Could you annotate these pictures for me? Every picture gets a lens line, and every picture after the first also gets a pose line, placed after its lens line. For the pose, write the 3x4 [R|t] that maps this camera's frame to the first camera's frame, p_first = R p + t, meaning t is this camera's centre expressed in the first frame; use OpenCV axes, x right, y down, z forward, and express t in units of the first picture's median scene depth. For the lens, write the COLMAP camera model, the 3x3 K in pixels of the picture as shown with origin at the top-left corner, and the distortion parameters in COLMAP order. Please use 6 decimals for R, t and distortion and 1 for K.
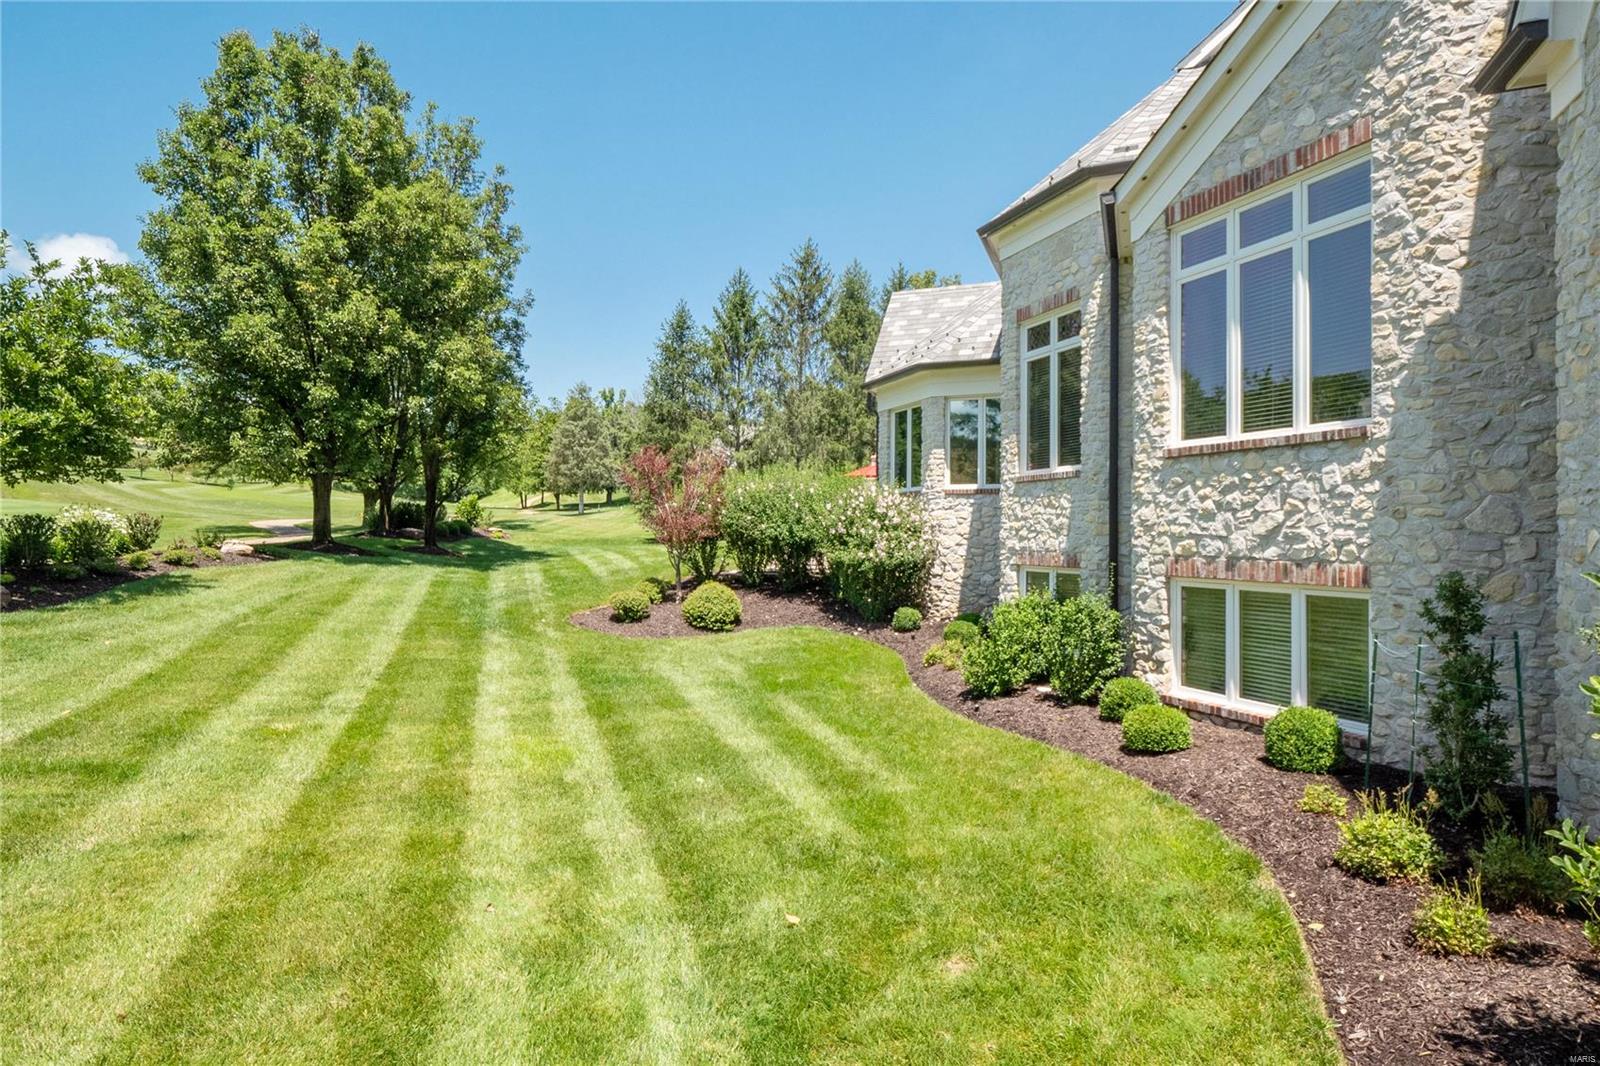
lens RADIAL K [[838.8, 0, 800.0], [0, 838.8, 533.0], [0, 0, 1]] dist [-0.003188, -0.000557]
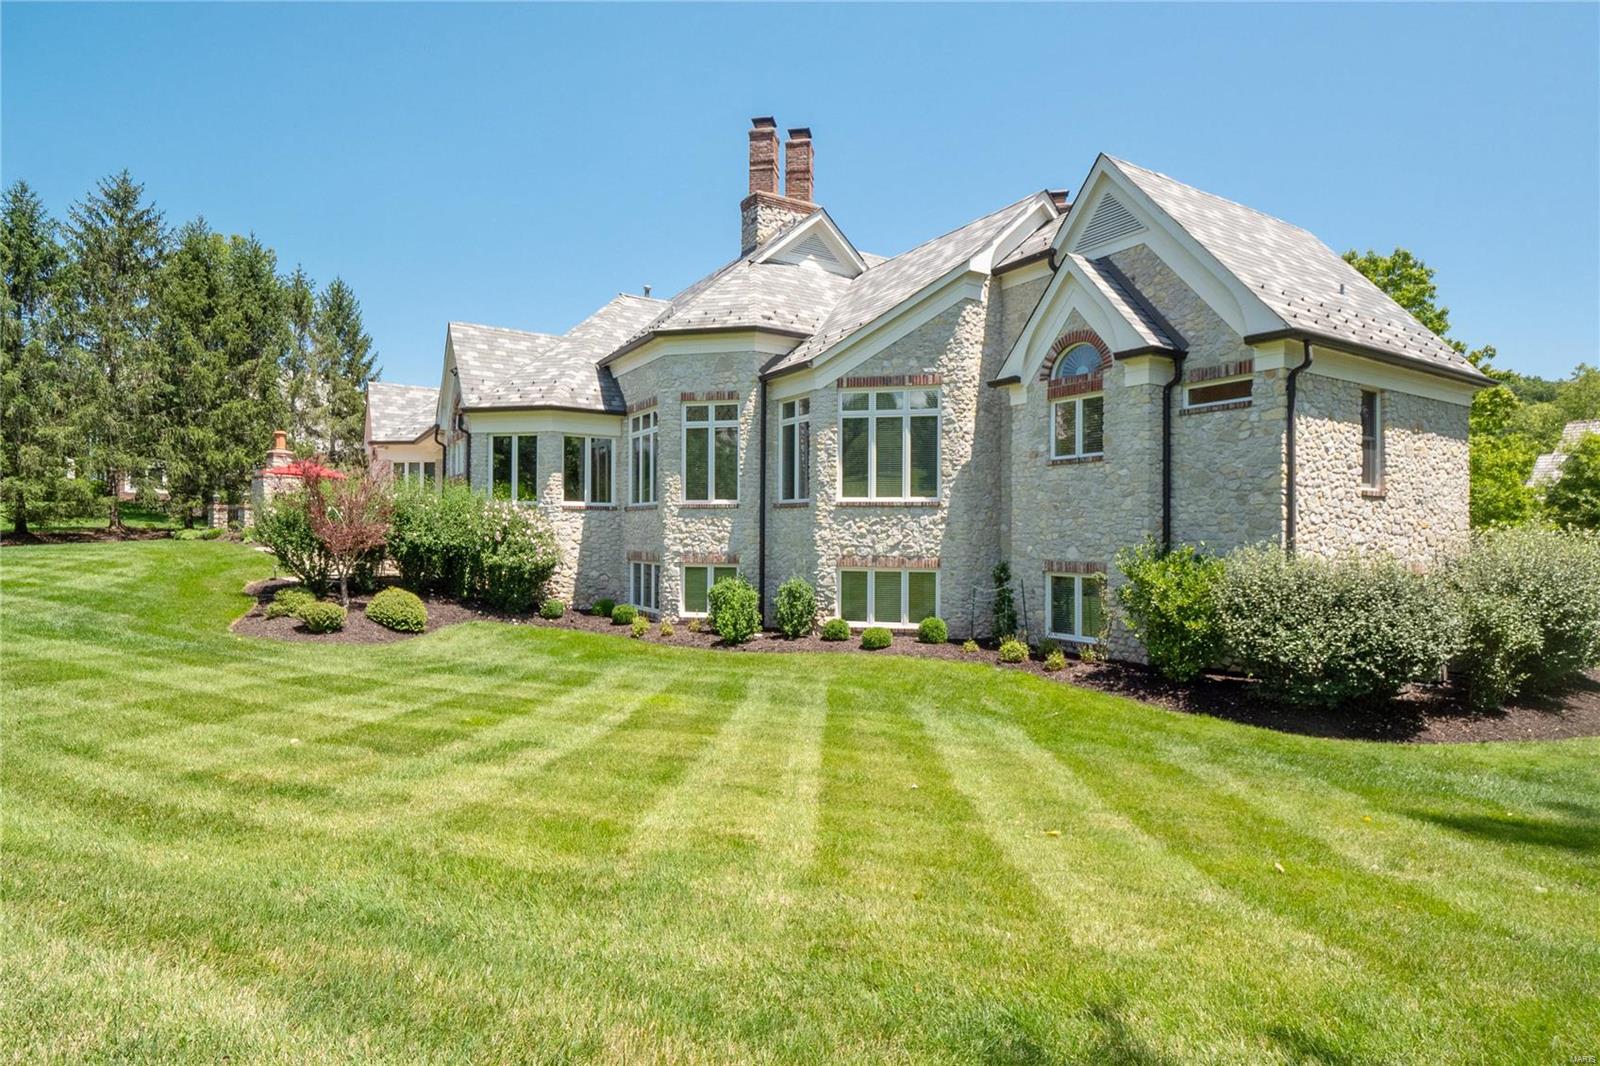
lens RADIAL K [[847.2, 0, 800.0], [0, 847.2, 533.0], [0, 0, 1]] dist [0.013494, 0.000979]
pose [[0.567386, -0.004059, 0.823442, -1.226501], [-0.006093, 0.999940, 0.009128, -0.042840], [-0.823429, -0.010197, 0.567327, -0.052363]]
